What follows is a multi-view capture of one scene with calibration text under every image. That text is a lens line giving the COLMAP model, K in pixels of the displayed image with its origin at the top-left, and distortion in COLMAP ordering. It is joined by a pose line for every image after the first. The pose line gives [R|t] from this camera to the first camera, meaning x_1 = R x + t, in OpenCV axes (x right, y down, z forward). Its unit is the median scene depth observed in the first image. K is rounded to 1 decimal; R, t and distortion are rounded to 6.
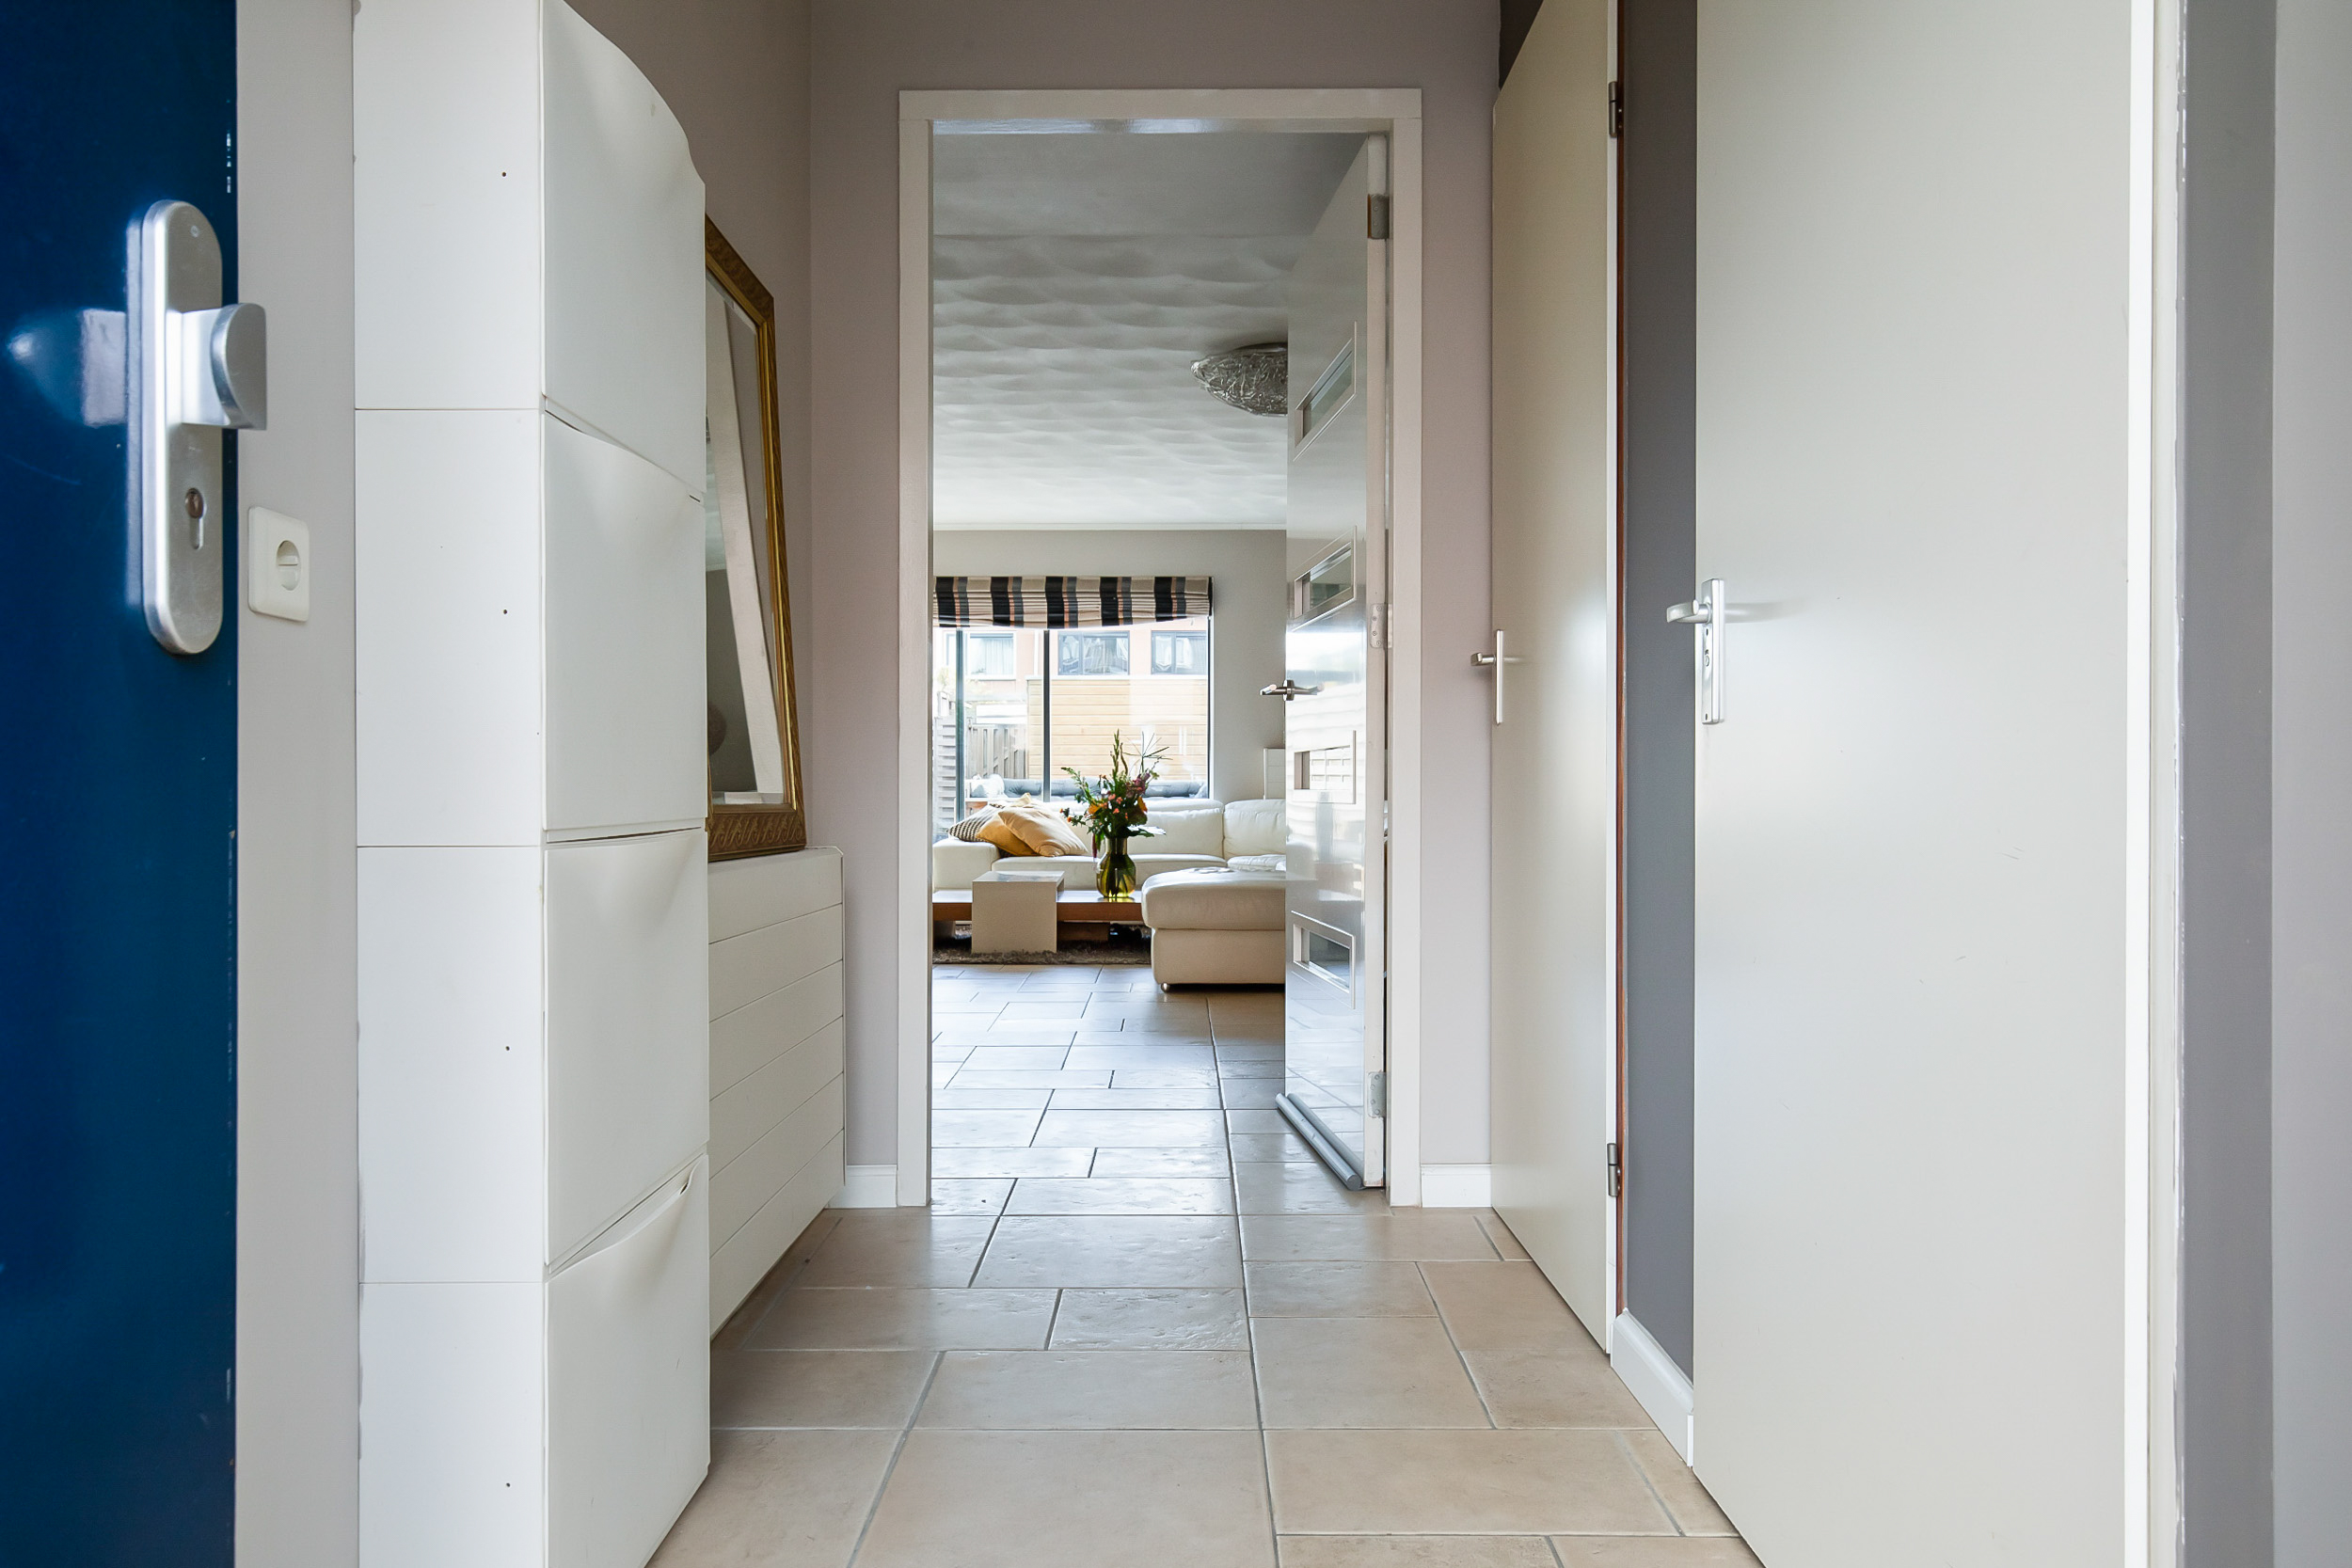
lens RADIAL K [[1578.3, 0, 1168.6], [0, 1578.3, 783.5], [0, 0, 1]] dist [0.012224, 0.001357]
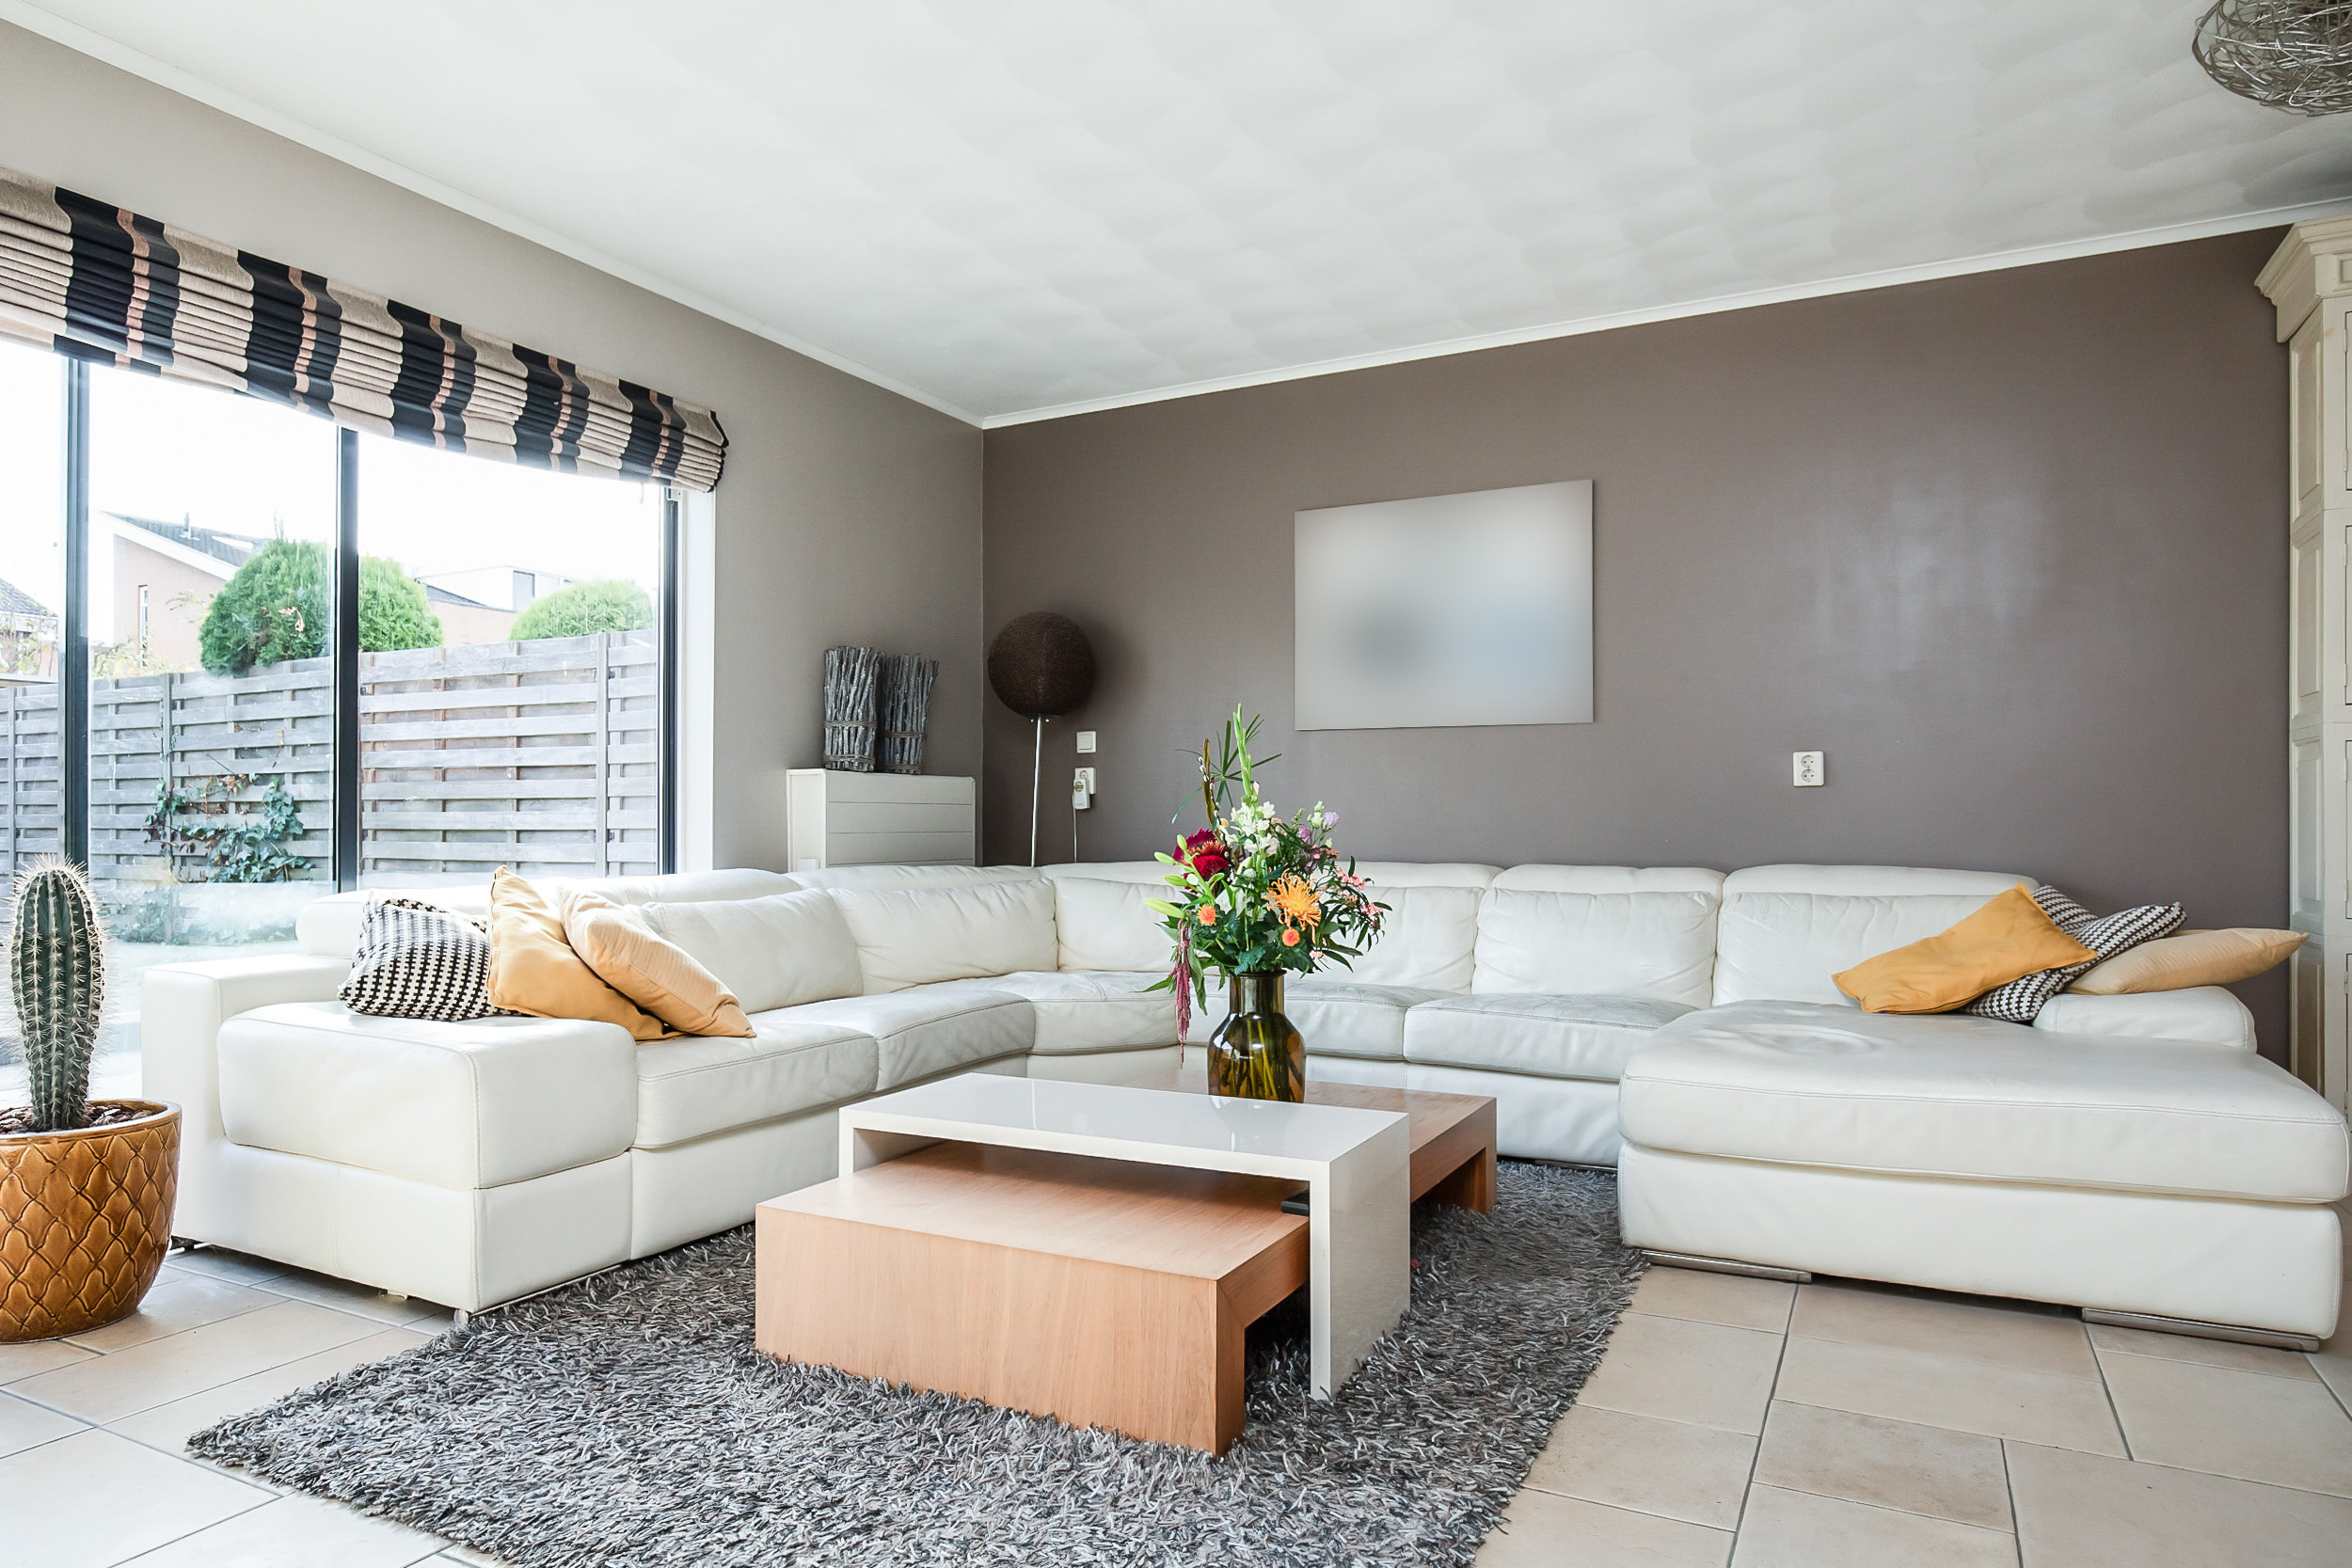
lens RADIAL K [[1411.4, 0, 1187.3], [0, 1411.4, 798.9], [0, 0, 1]] dist [-0.007731, -0.001787]
pose [[0.463798, 0.018591, 0.885746, -0.318302], [-0.005424, 0.999821, -0.018146, -0.004365], [-0.885925, 0.003612, 0.463815, 0.736364]]
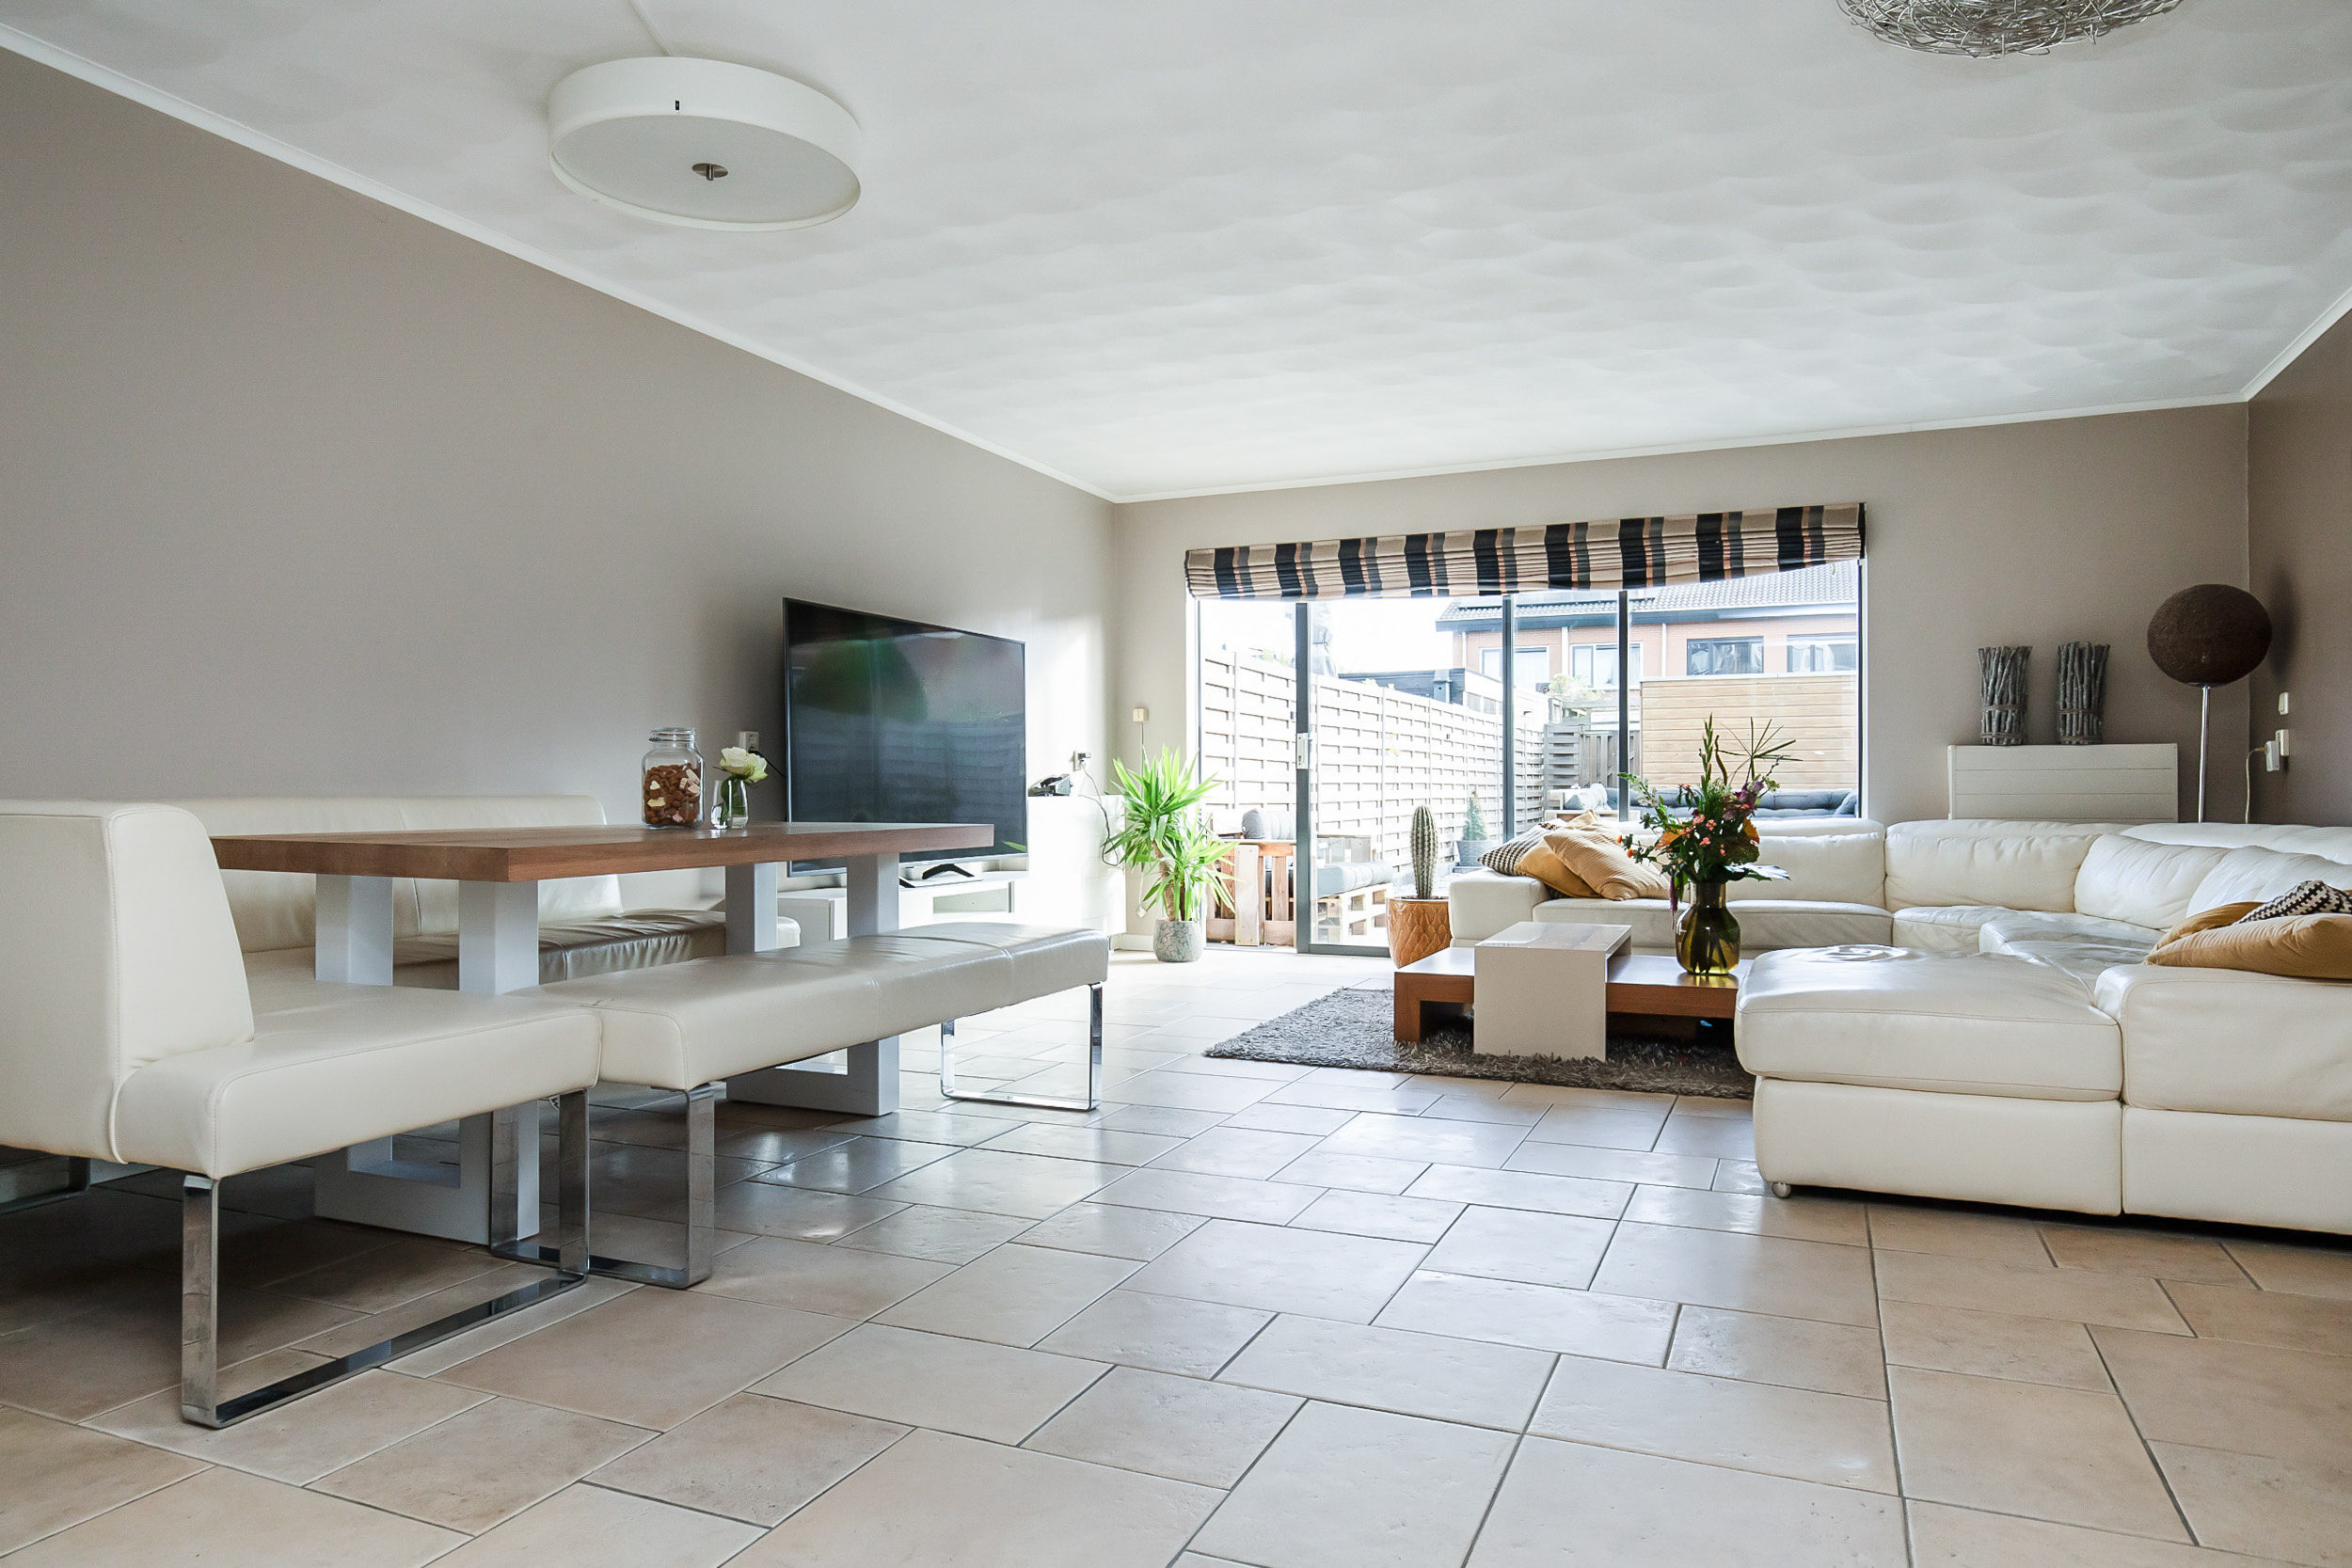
lens RADIAL K [[1430.1, 0, 1200.1], [0, 1430.1, 775.9], [0, 0, 1]] dist [-0.005388, -0.003175]
pose [[0.919717, -0.004690, -0.392553, 0.004972], [0.000261, 0.999936, -0.011335, -0.002110], [0.392581, 0.010322, 0.919660, 0.329105]]
